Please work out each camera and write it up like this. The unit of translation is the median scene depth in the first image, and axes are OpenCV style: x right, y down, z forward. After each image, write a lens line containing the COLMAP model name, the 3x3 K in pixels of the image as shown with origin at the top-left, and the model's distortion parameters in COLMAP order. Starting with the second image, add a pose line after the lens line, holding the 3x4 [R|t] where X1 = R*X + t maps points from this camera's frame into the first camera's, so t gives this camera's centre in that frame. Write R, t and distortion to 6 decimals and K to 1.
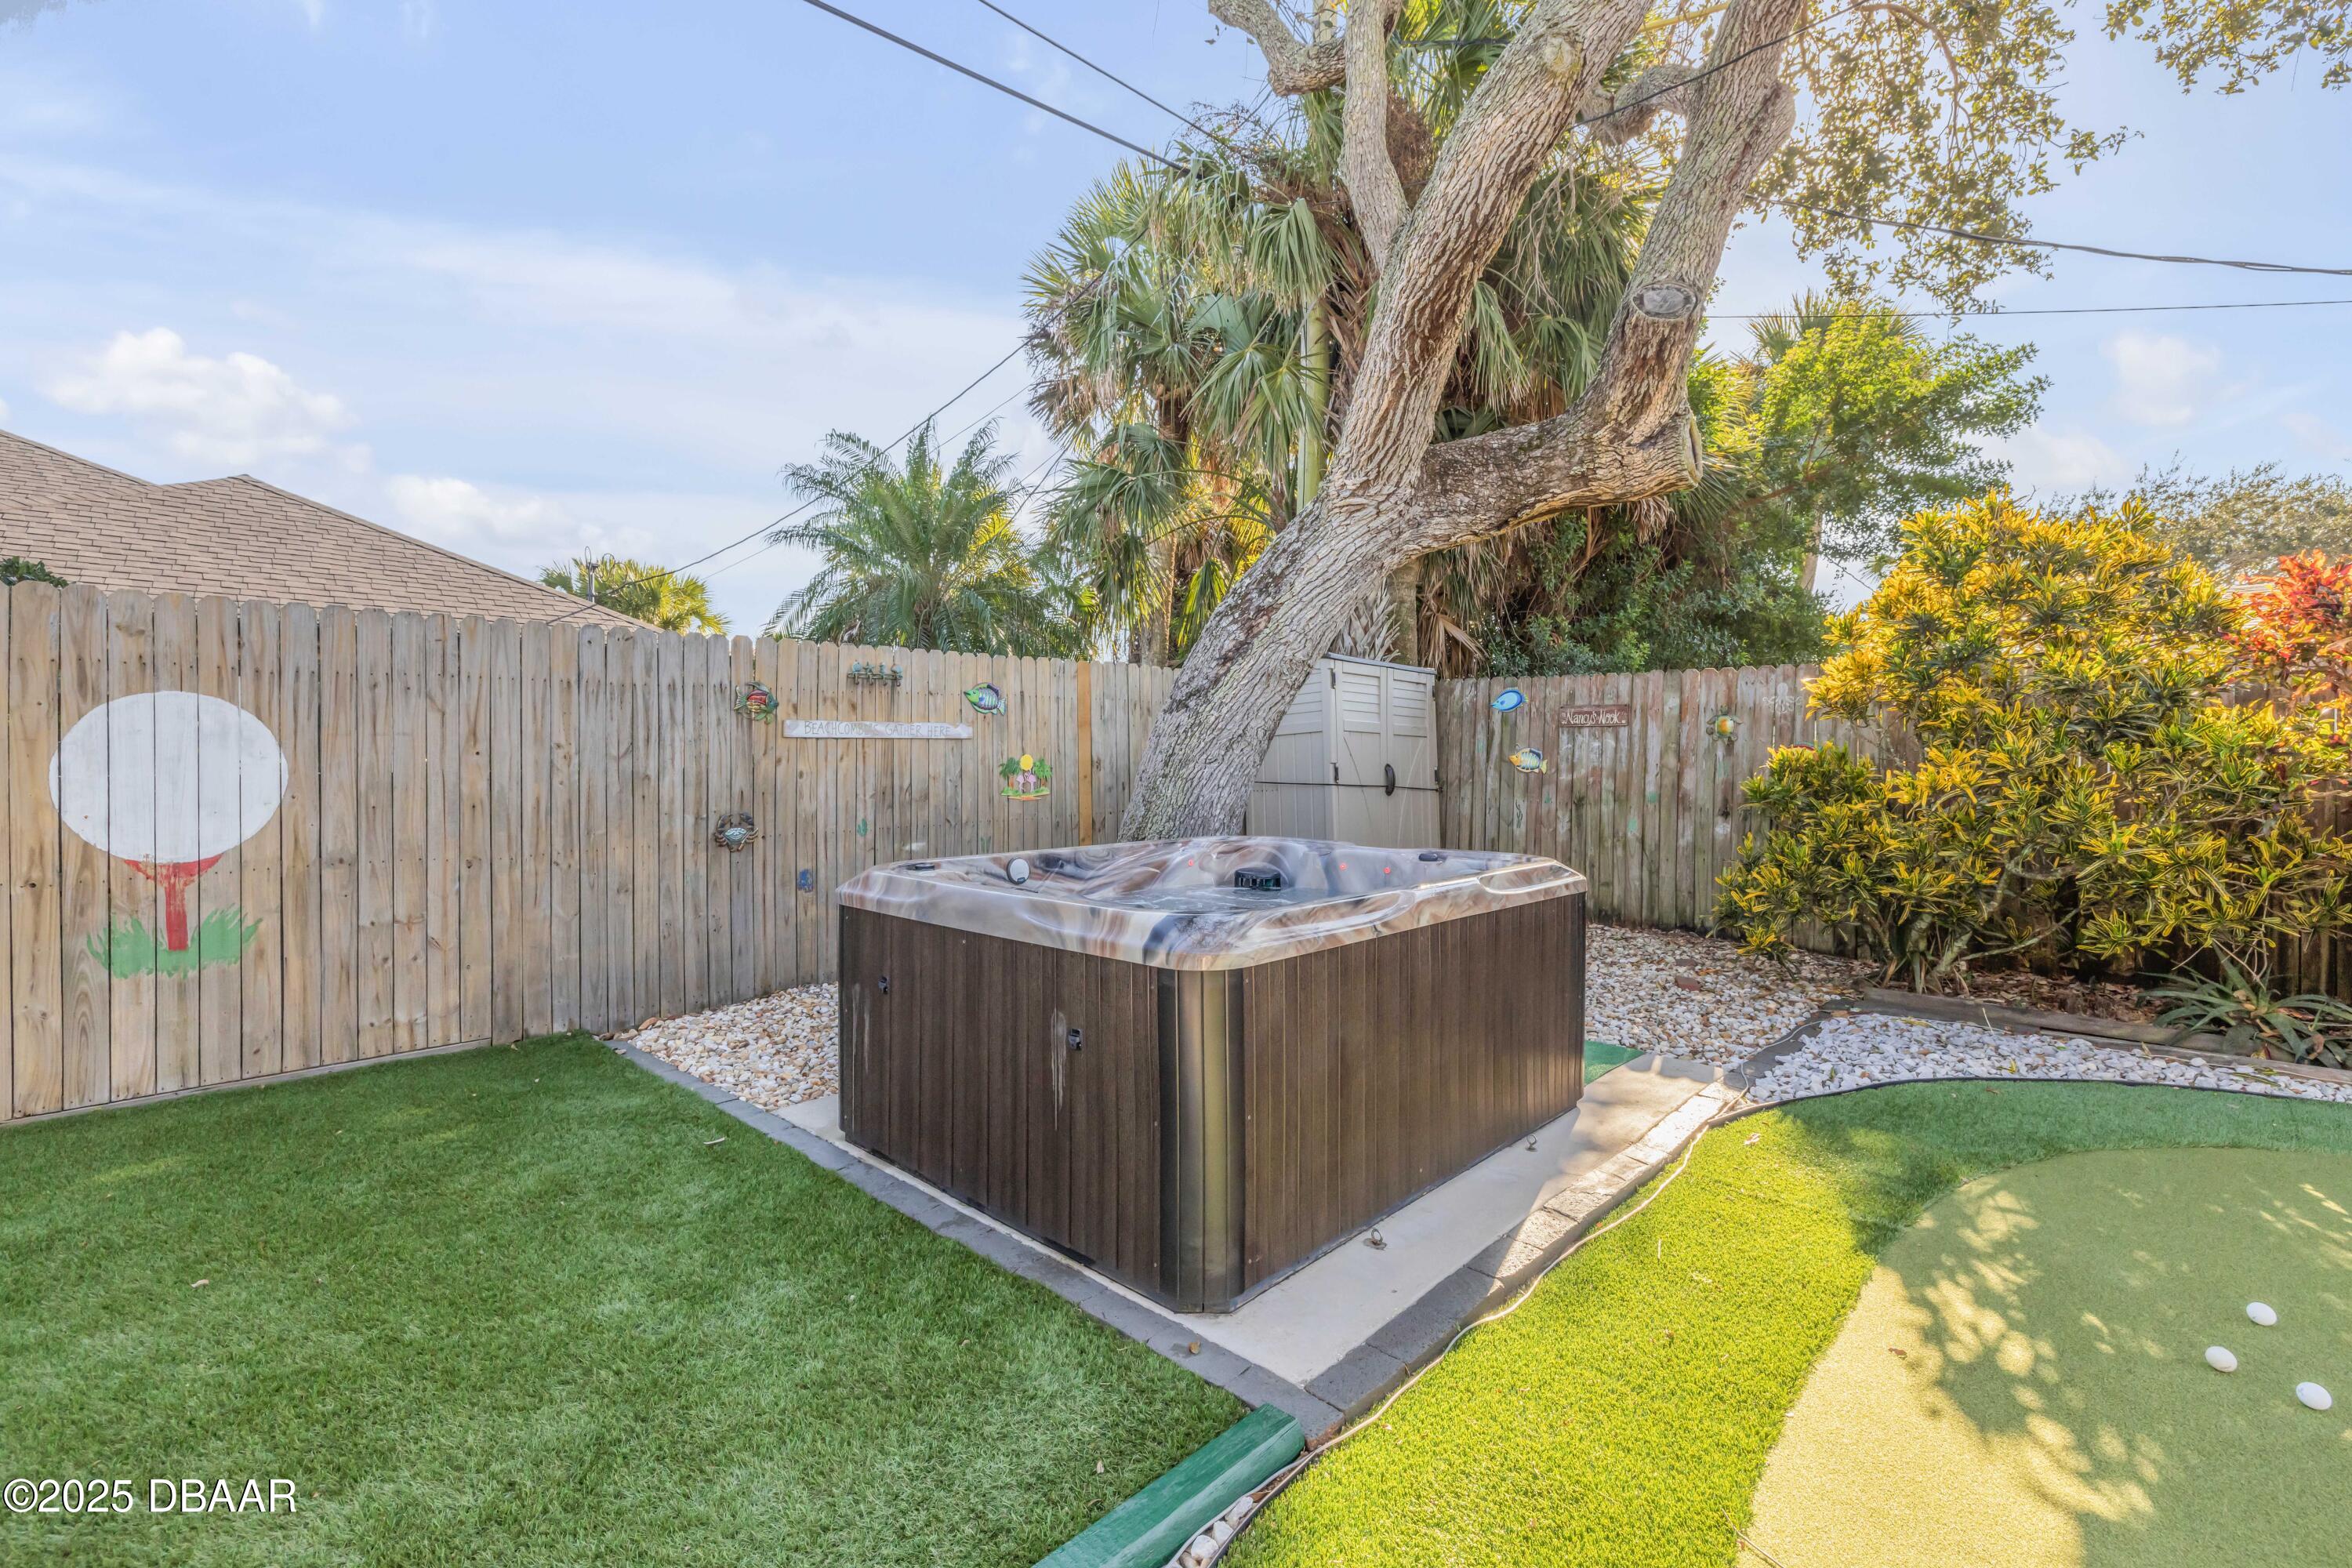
lens RADIAL K [[1016.0, 0, 1164.6], [0, 1016.0, 751.1], [0, 0, 1]] dist [-0.000262, 0.000247]
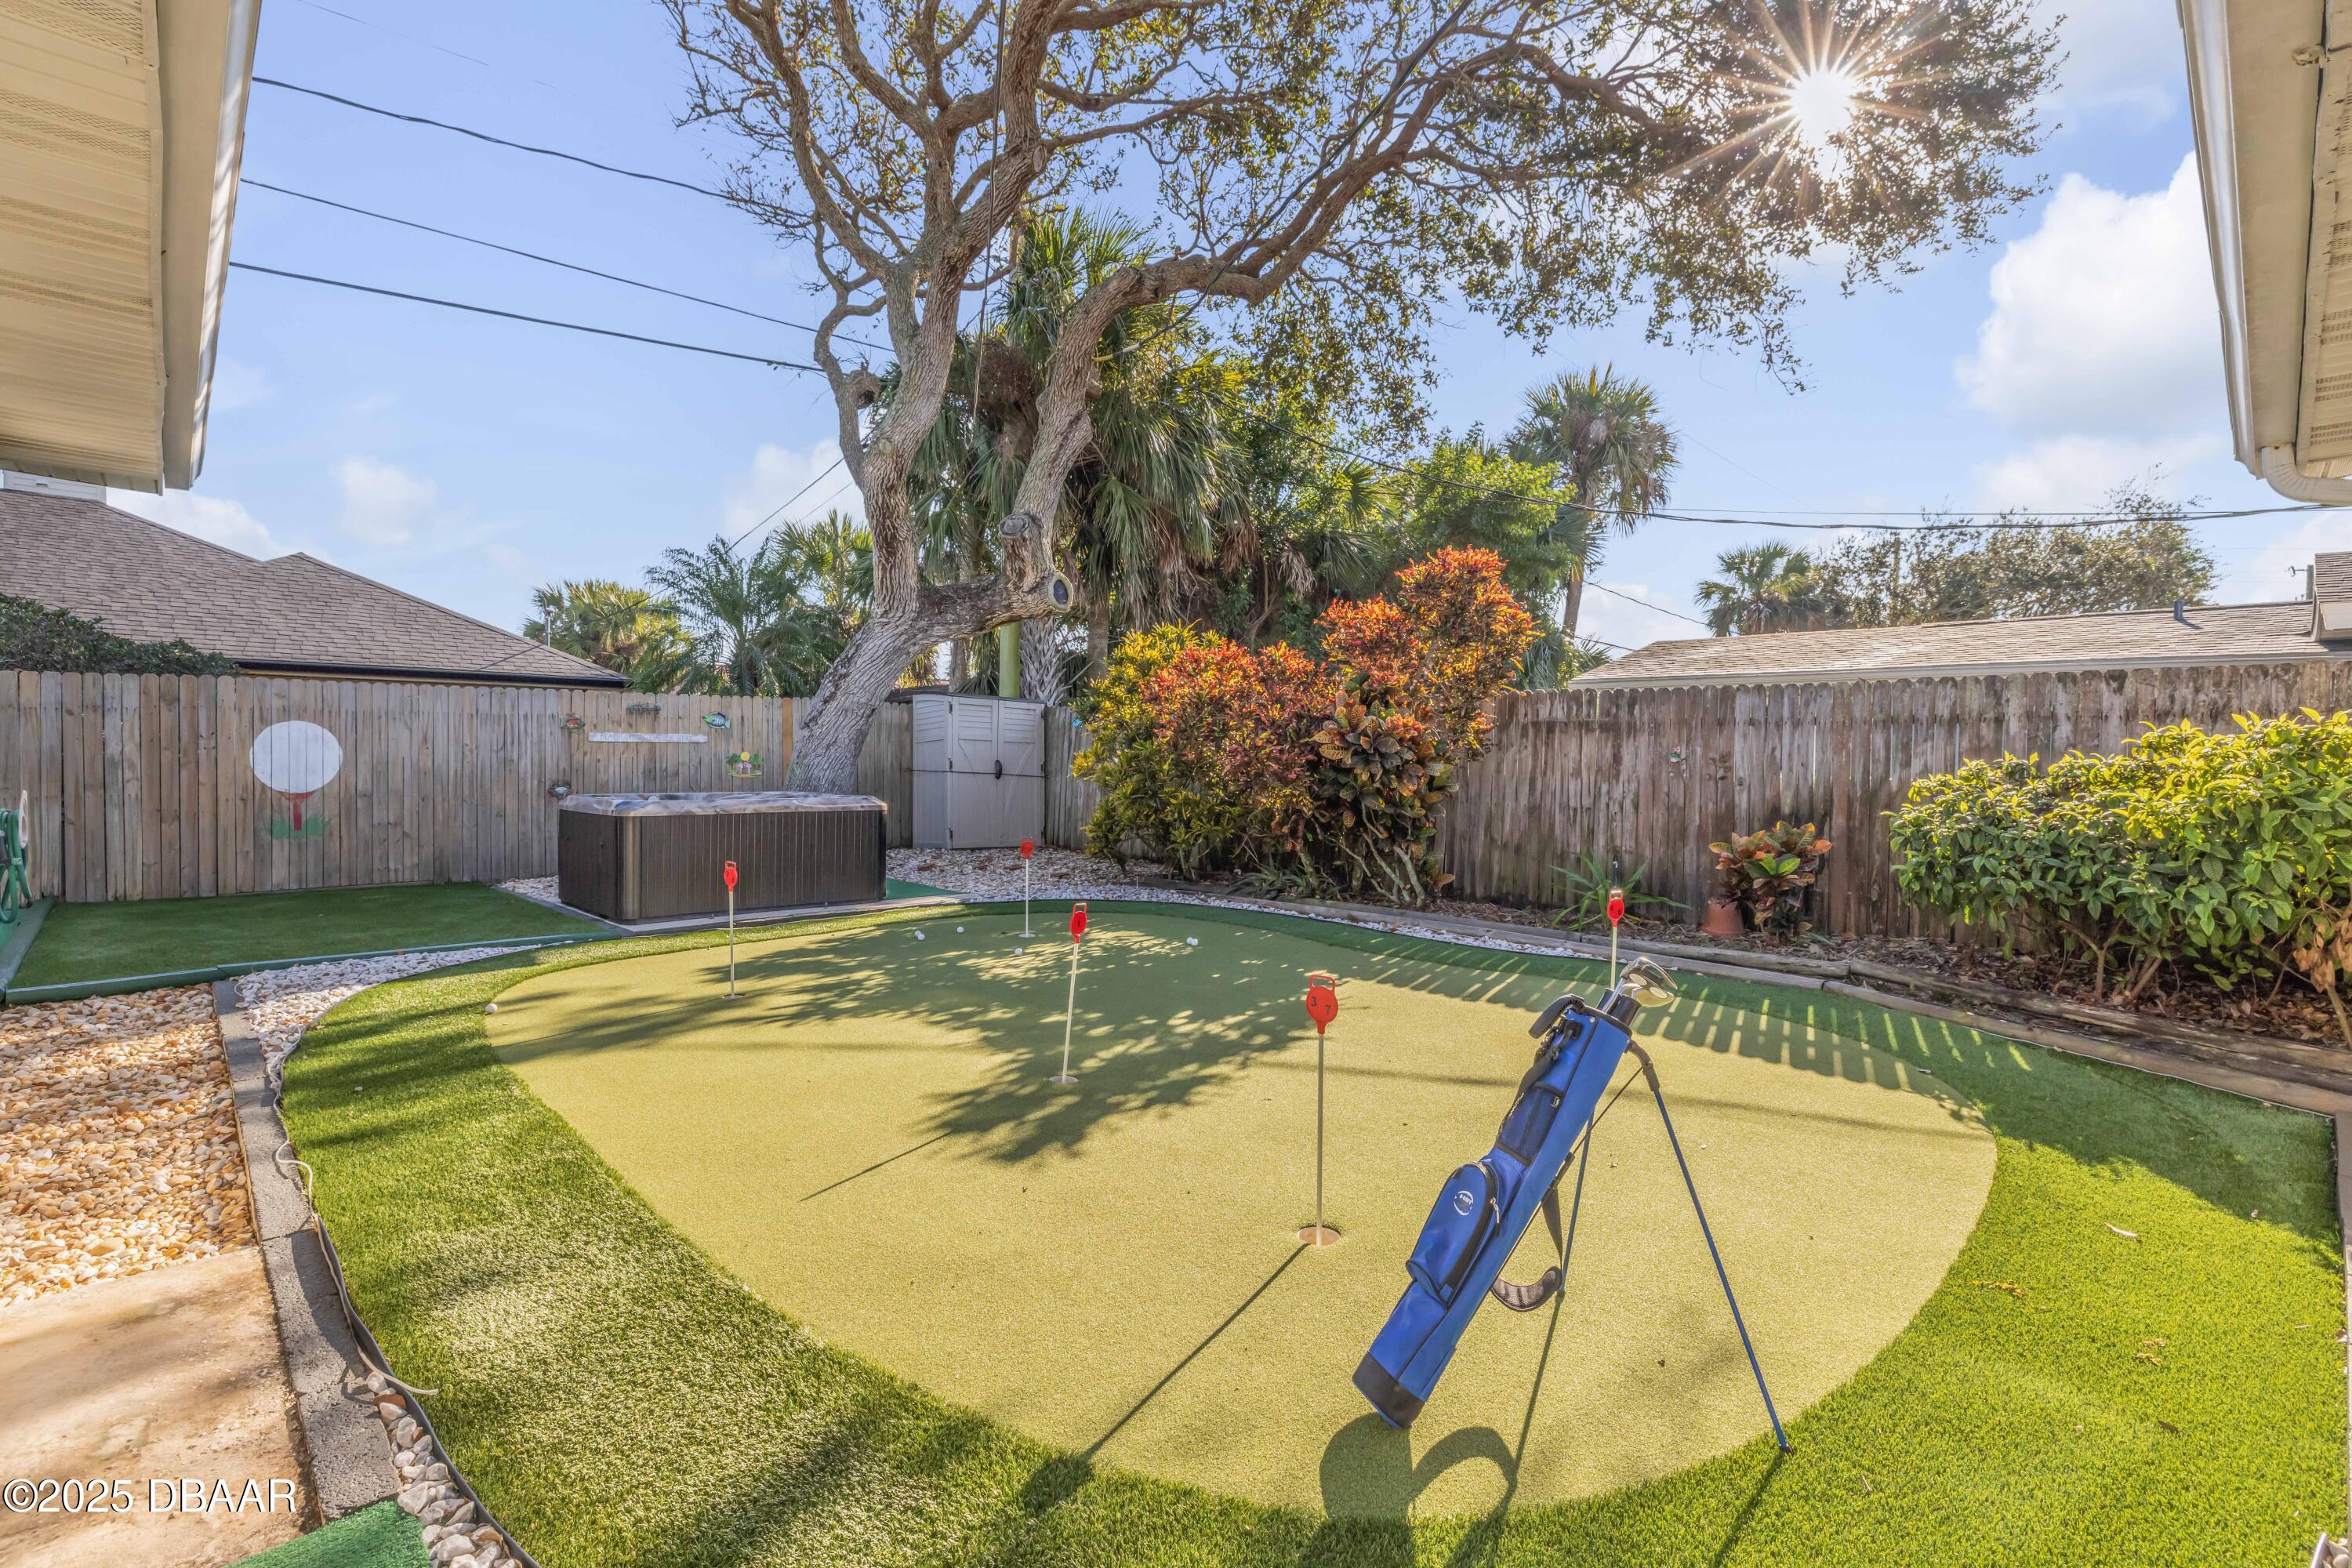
lens RADIAL K [[1059.3, 0, 1172.6], [0, 1059.3, 757.5], [0, 0, 1]] dist [0.000372, 0.000044]
pose [[0.999502, 0.007626, -0.030612, 0.763665], [-0.007533, 0.999967, 0.003160, 0.002031], [0.030635, -0.002928, 0.999526, -0.940458]]
